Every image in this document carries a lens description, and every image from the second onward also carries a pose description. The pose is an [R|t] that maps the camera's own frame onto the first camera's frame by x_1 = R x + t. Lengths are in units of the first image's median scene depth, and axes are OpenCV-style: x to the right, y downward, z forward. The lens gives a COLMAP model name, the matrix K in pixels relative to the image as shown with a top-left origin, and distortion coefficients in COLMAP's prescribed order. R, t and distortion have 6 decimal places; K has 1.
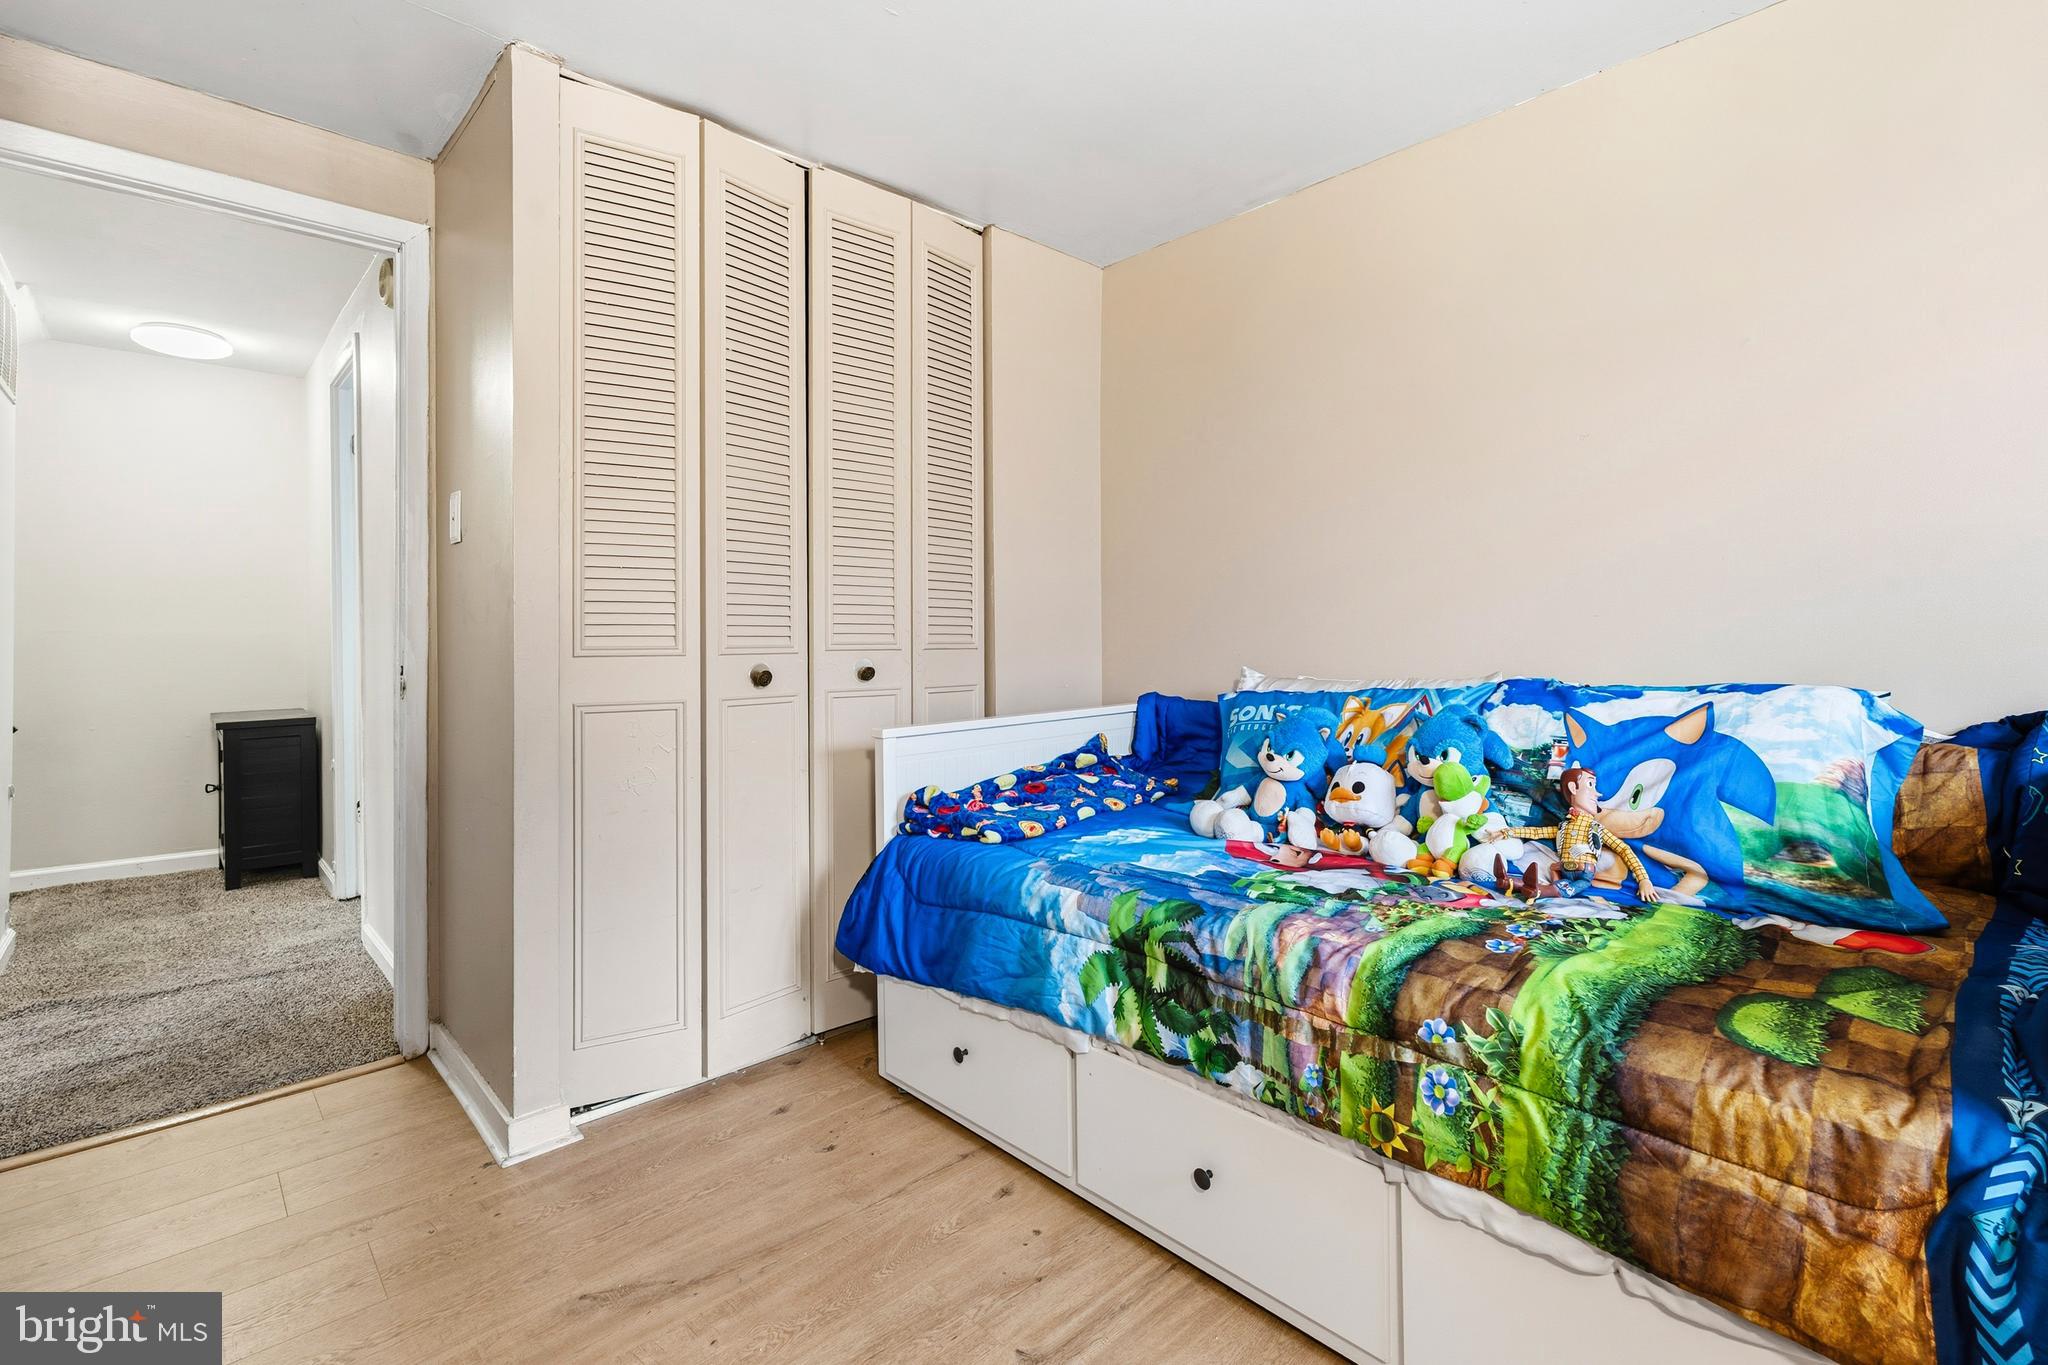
lens RADIAL K [[924.3, 0, 1041.2], [0, 924.3, 633.3], [0, 0, 1]] dist [-0.000552, -0.000840]
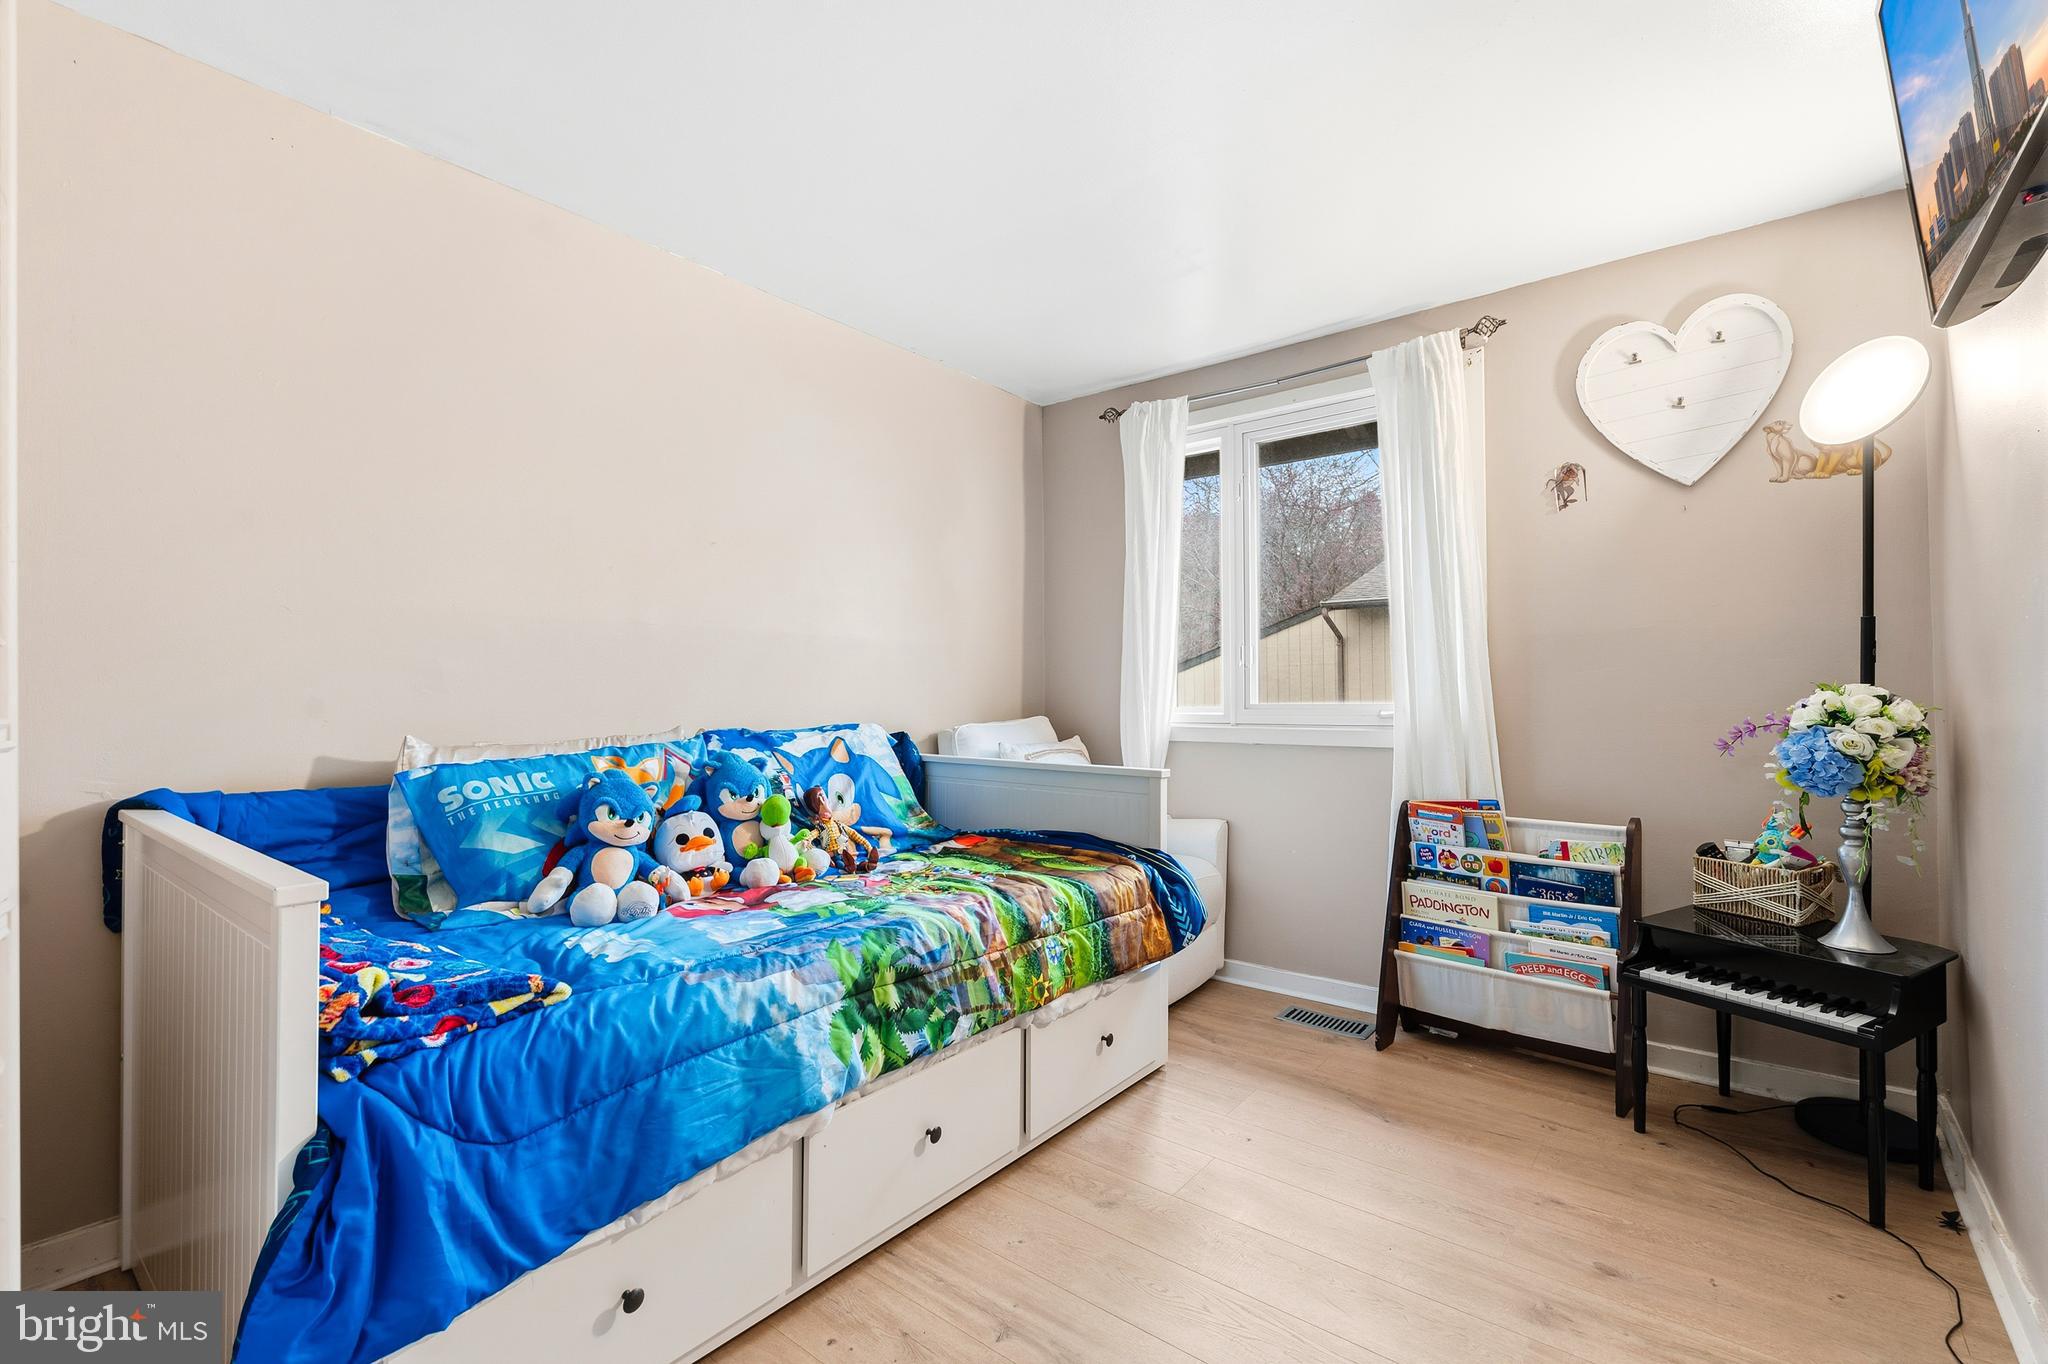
lens RADIAL K [[924.3, 0, 1024.1], [0, 924.3, 680.0], [0, 0, 1]] dist [-0.000552, -0.000840]
pose [[-0.133672, 0.017142, 0.990877, -1.032181], [-0.002236, 0.999843, -0.017598, 0.005121], [-0.991023, -0.004568, -0.133613, 1.009362]]
